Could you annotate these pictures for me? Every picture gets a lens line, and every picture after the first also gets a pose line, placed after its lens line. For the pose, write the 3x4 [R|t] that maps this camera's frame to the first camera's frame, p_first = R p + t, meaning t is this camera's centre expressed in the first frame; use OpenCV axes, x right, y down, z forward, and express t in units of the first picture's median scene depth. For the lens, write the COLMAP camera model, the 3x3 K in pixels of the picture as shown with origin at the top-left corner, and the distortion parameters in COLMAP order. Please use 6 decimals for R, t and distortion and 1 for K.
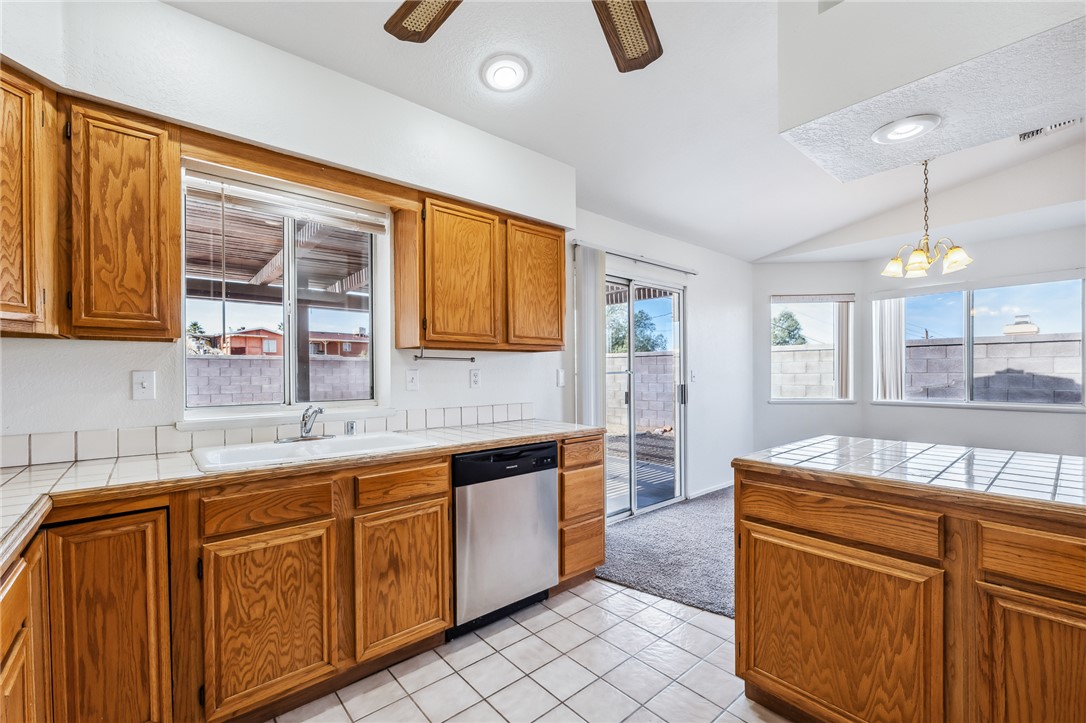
lens RADIAL K [[455.3, 0, 539.5], [0, 455.3, 375.6], [0, 0, 1]] dist [0.000425, -0.000316]
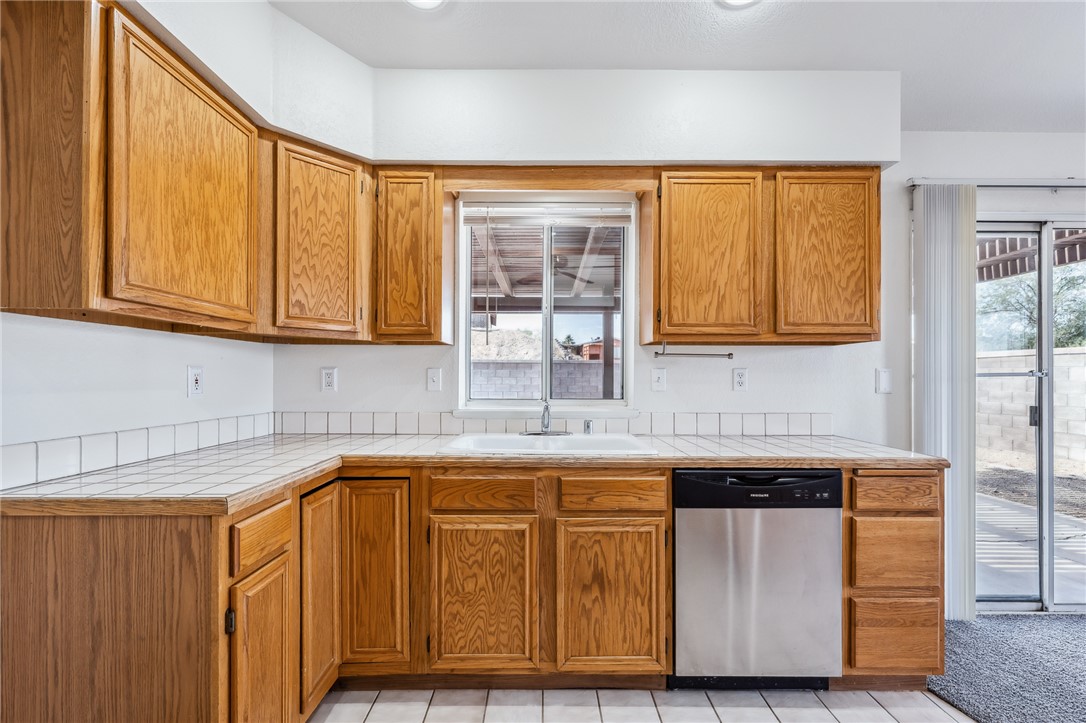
lens RADIAL K [[455.3, 0, 543.1], [0, 455.3, 376.2], [0, 0, 1]] dist [0.000425, -0.000316]
pose [[0.762424, 0.008249, -0.647025, 0.155397], [-0.012733, 0.999916, -0.002255, 0.009317], [0.646952, 0.009958, 0.762466, 0.193262]]
